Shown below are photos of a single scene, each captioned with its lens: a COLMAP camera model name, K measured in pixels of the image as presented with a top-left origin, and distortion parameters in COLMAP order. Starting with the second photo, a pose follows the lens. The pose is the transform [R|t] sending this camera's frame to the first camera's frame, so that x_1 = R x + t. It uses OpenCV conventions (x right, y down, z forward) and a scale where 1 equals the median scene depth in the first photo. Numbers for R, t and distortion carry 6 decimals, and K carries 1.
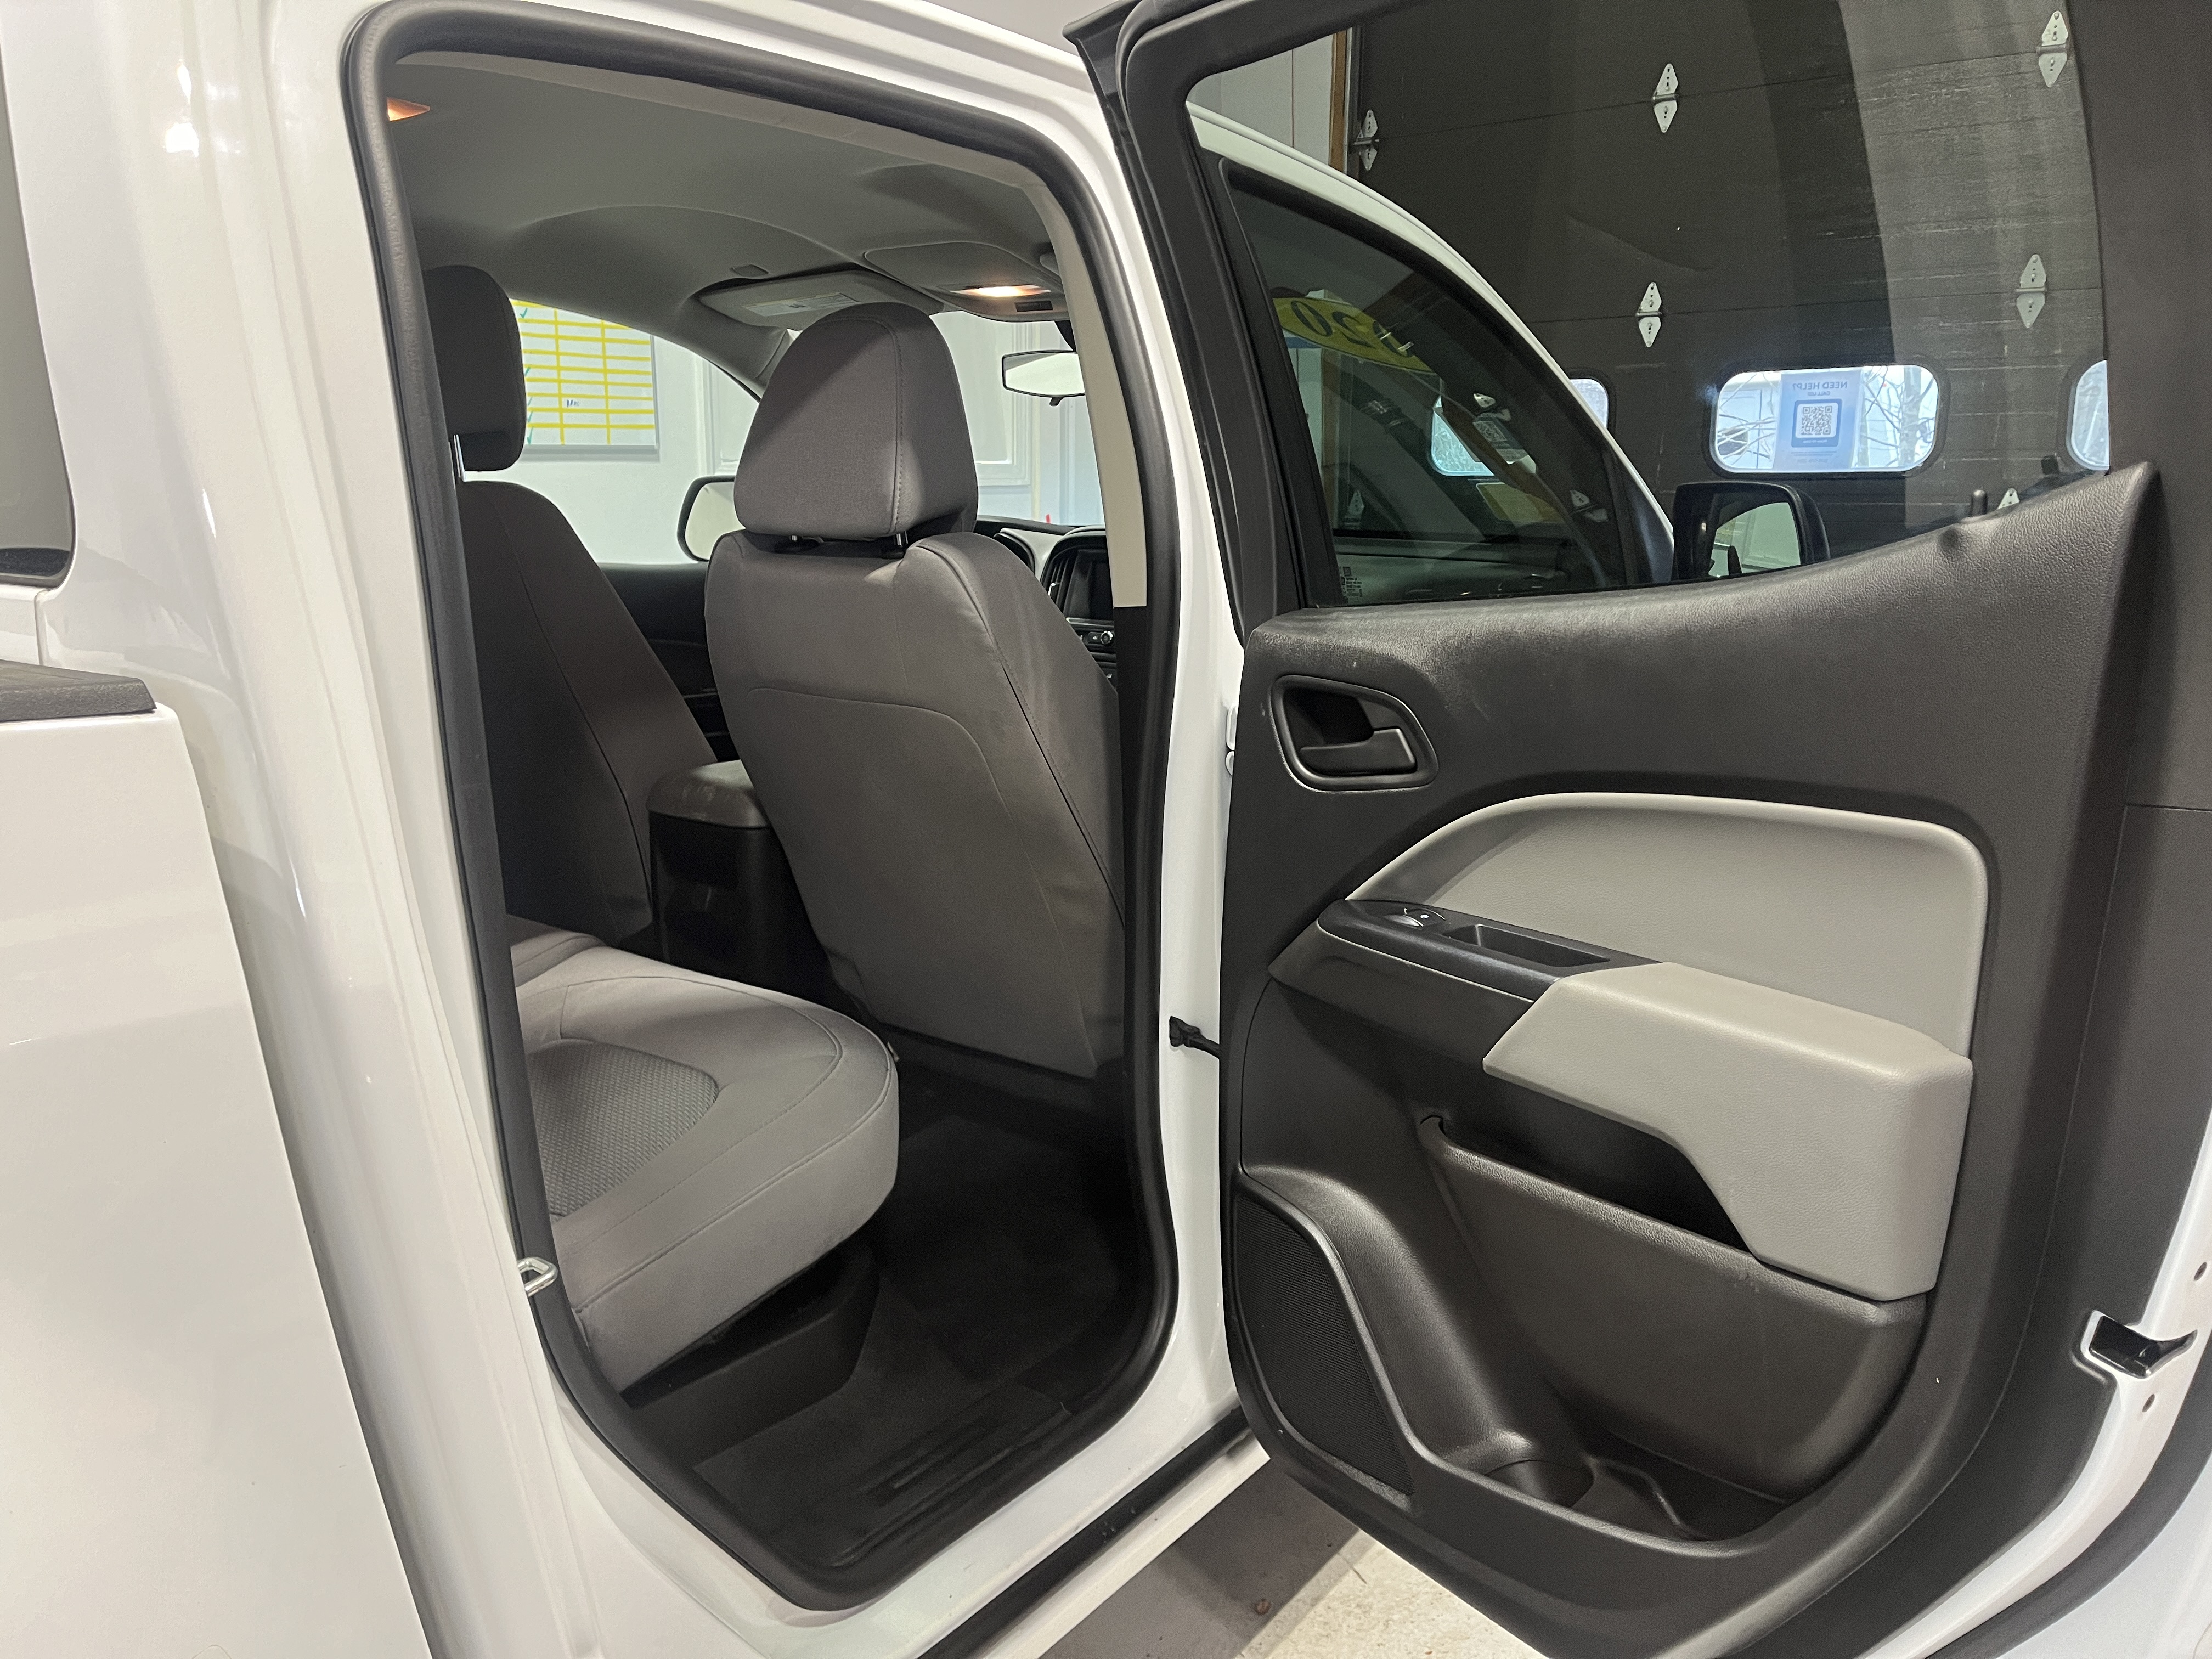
lens RADIAL K [[1706.4, 0, 1106.0], [0, 1706.4, 829.5], [0, 0, 1]] dist [0.080687, -0.088702]
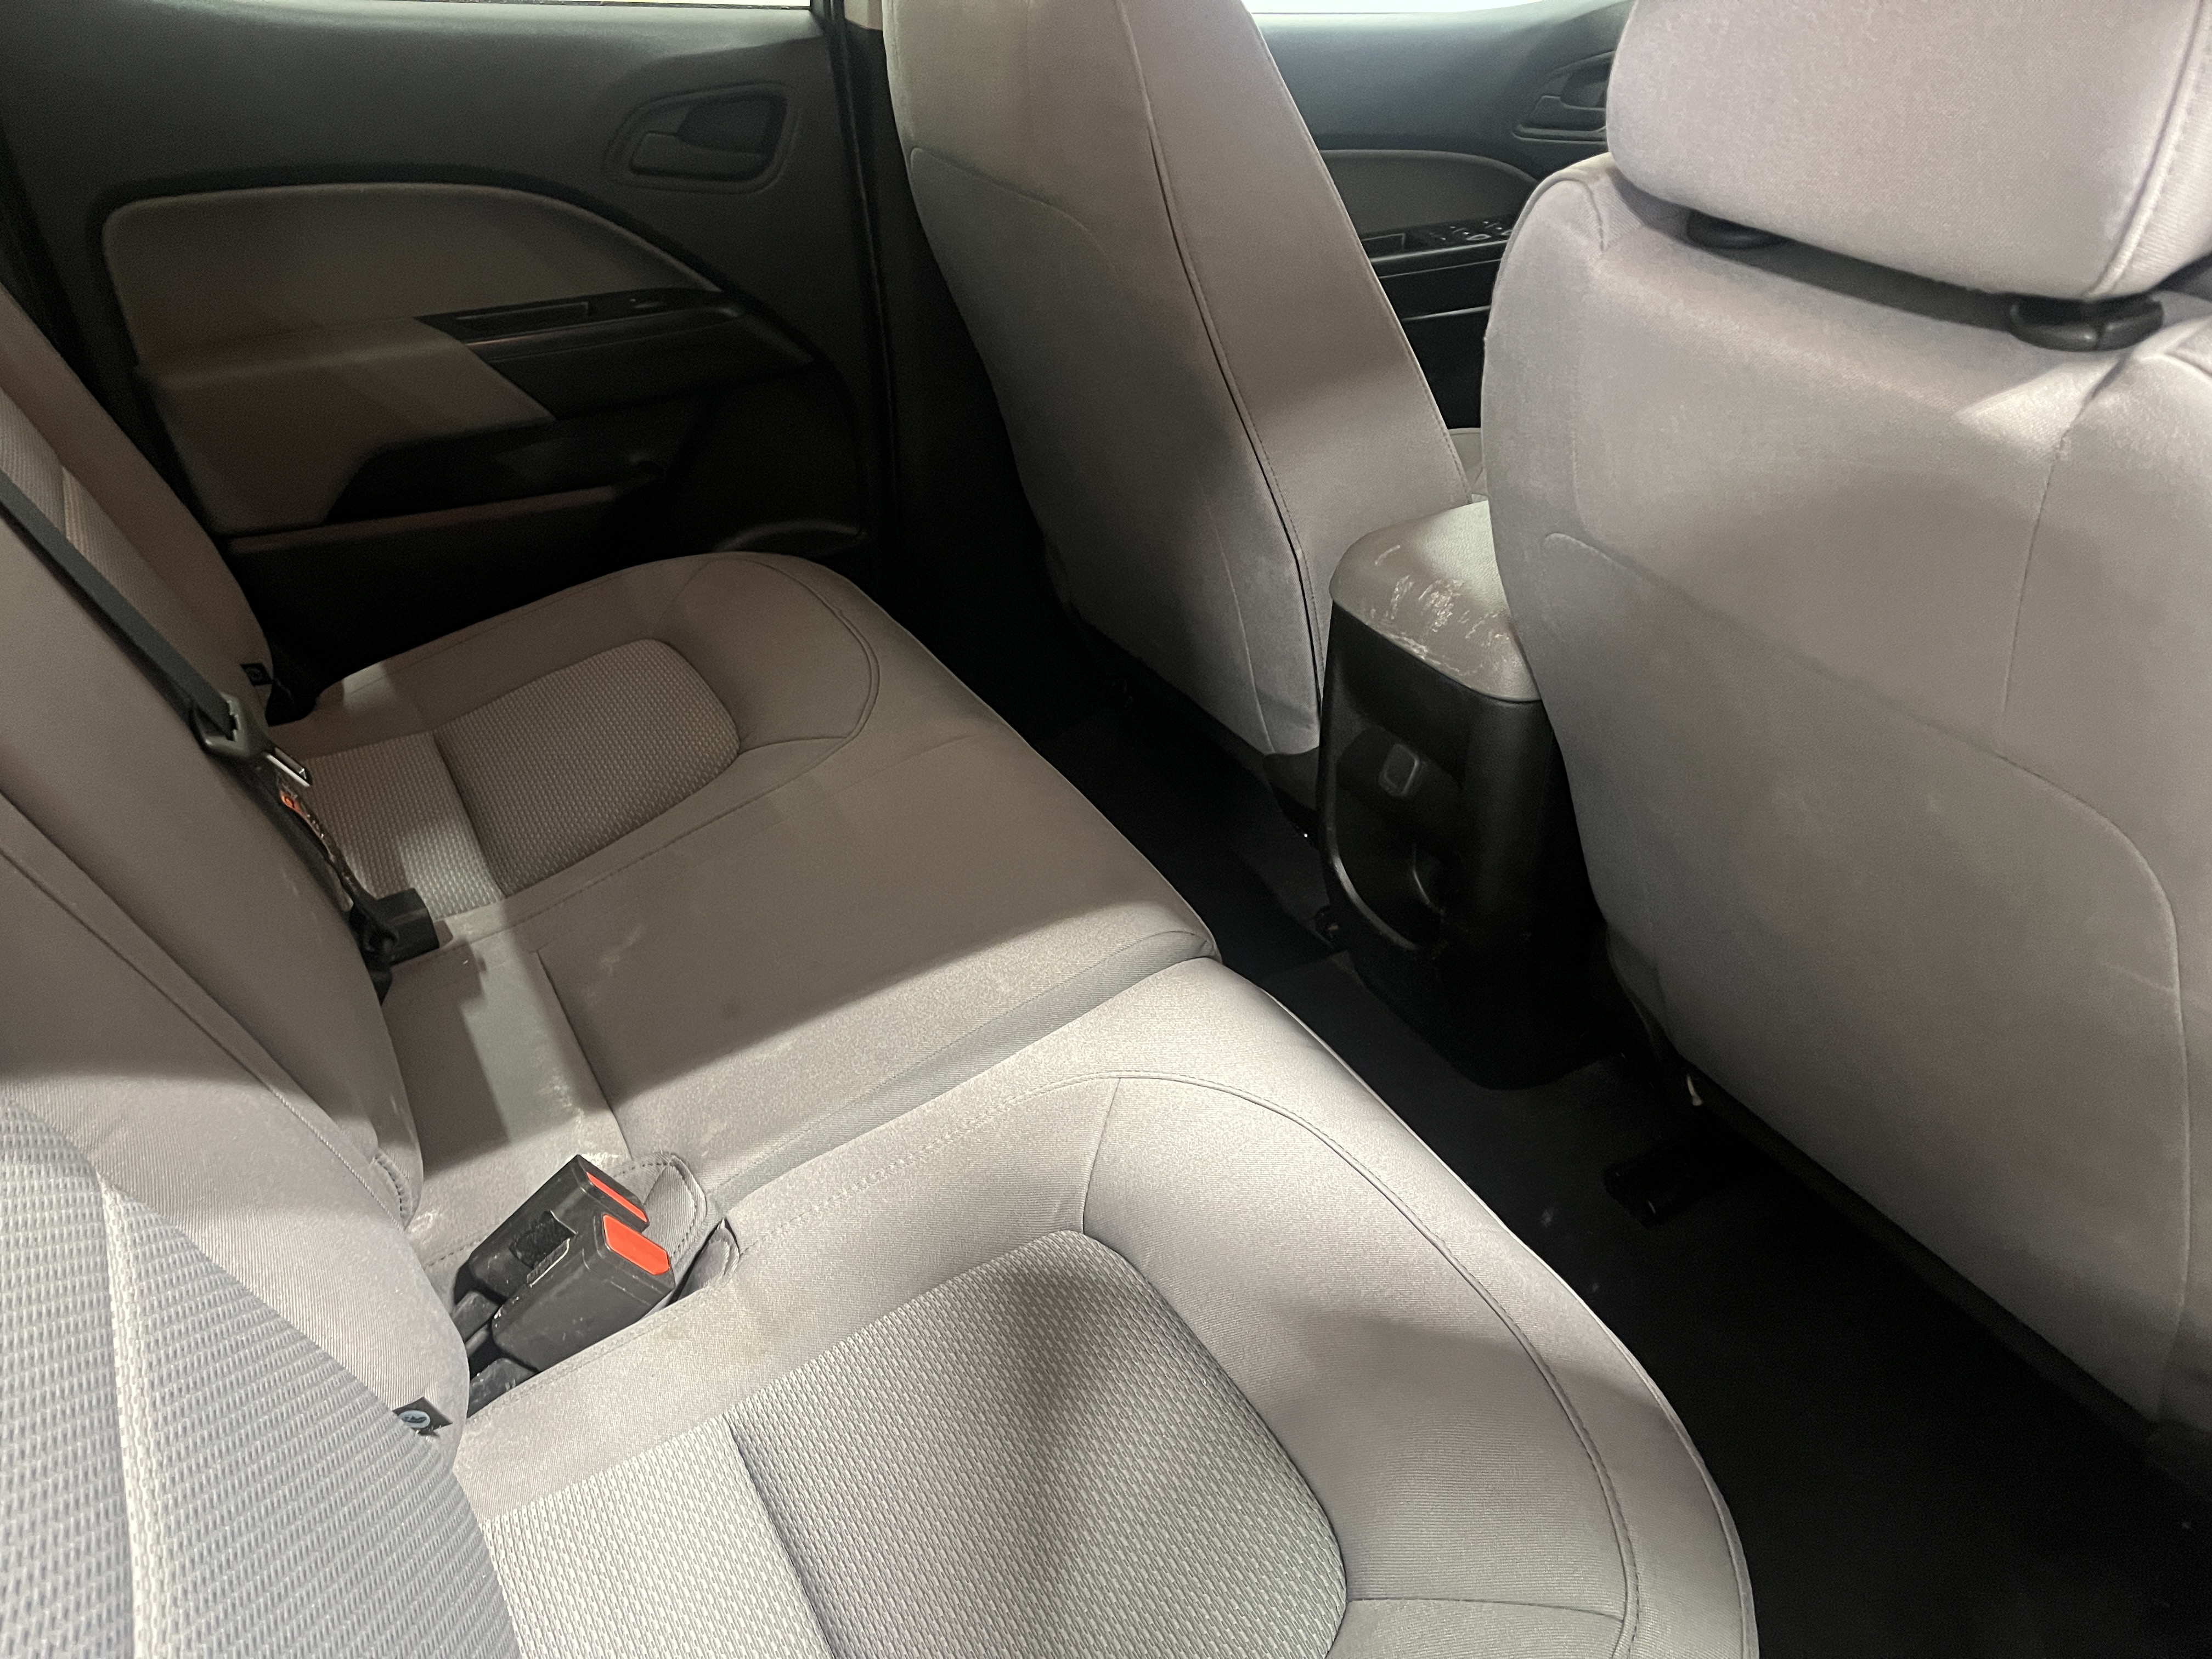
lens RADIAL K [[1706.4, 0, 1106.0], [0, 1706.4, 829.5], [0, 0, 1]] dist [0.080687, -0.088702]
pose [[0.912827, 0.205188, -0.353051, -0.123932], [-0.072289, 0.932130, 0.354835, -0.142345], [0.401897, -0.298381, 0.865706, 0.475533]]
